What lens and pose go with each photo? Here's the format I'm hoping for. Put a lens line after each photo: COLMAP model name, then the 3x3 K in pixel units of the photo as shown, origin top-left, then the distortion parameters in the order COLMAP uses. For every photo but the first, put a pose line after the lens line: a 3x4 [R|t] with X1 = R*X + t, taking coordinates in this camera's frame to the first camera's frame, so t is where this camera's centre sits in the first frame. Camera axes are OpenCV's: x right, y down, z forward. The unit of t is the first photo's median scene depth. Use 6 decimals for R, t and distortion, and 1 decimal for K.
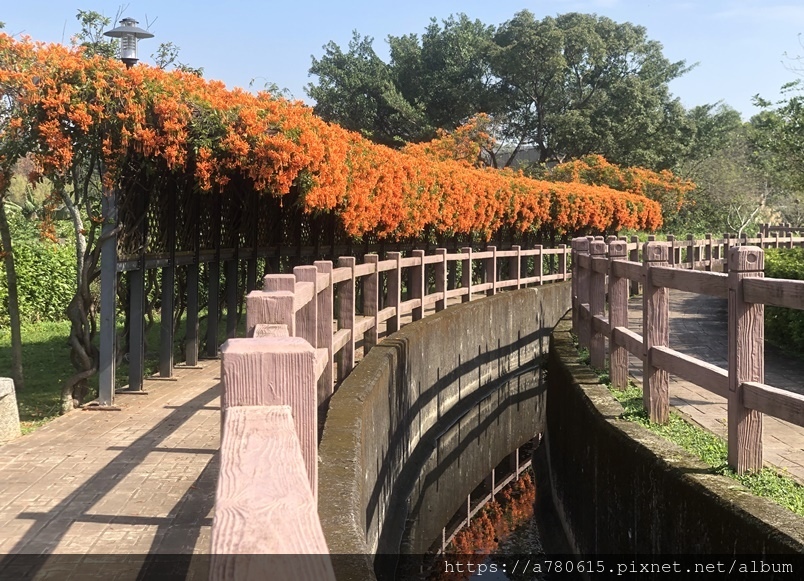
lens RADIAL K [[1266.7, 0, 423.4], [0, 1266.7, 256.6], [0, 0, 1]] dist [0.100487, 0.000000]
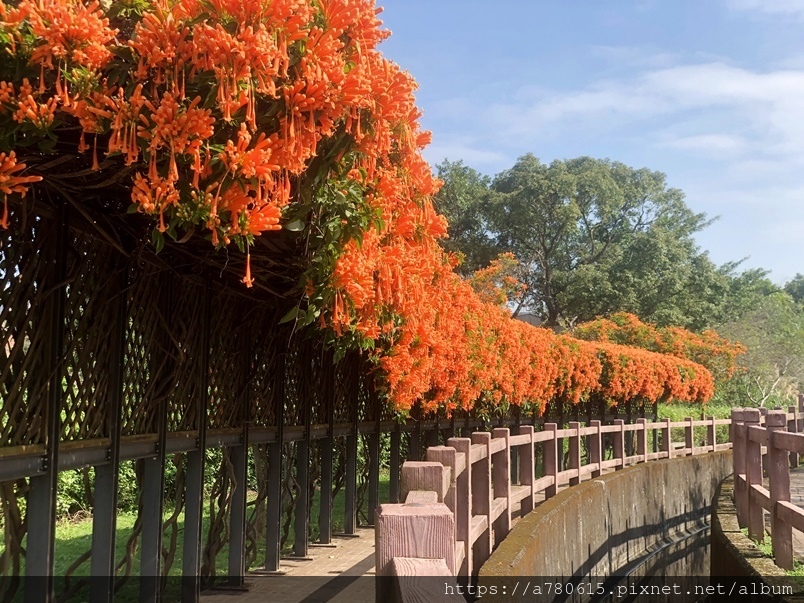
lens RADIAL K [[1214.0, 0, 403.6], [0, 1214.0, 288.4], [0, 0, 1]] dist [0.077033, 0.000000]
pose [[0.999929, -0.001457, 0.011816, -0.041745], [0.002810, 0.993326, -0.115302, -0.005843], [-0.011569, 0.115327, 0.993260, 0.378510]]
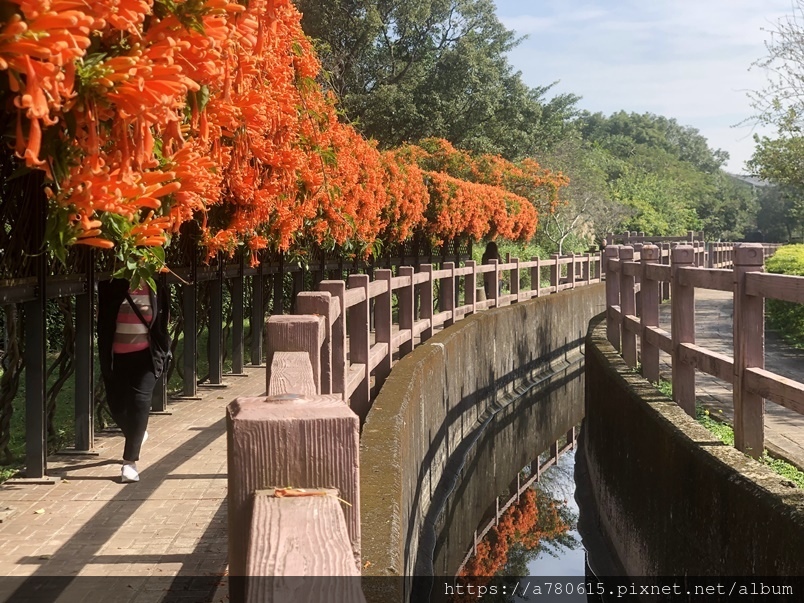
lens RADIAL K [[1214.0, 0, 403.9], [0, 1214.0, 293.9], [0, 0, 1]] dist [0.077033, 0.000000]
pose [[0.981031, -0.016491, 0.193147, -0.035967], [0.012883, 0.999719, 0.019920, -0.009346], [-0.193422, -0.017054, 0.980968, 0.621341]]
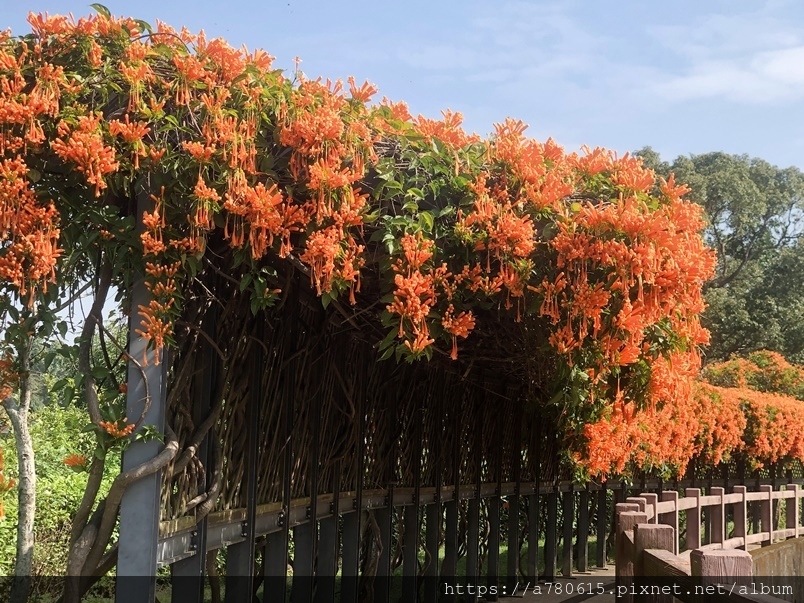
lens RADIAL K [[1609.6, 0, 405.4], [0, 1609.6, 295.1], [0, 0, 1]] dist [0.088611, 0.000000]
pose [[0.999737, 0.012251, -0.019408, -0.080916], [-0.014496, 0.992654, -0.120113, -0.006205], [0.017794, 0.120363, 0.992571, 0.263752]]
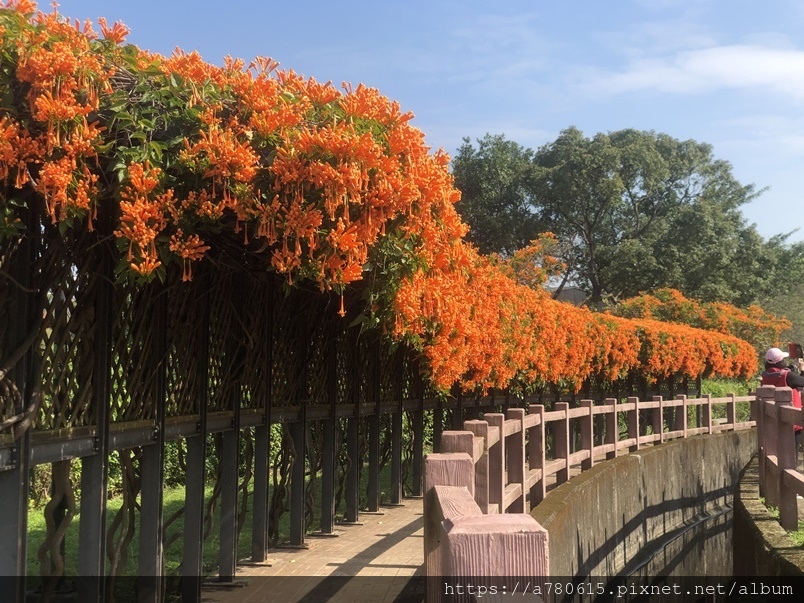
lens RADIAL K [[1269.7, 0, 400.0], [0, 1269.7, 305.8], [0, 0, 1]] dist [0.103495, 0.000000]
pose [[0.999647, -0.010275, -0.024510, -0.041706], [0.008293, 0.996789, -0.079639, -0.005604], [0.025250, 0.079407, 0.996522, 0.302997]]
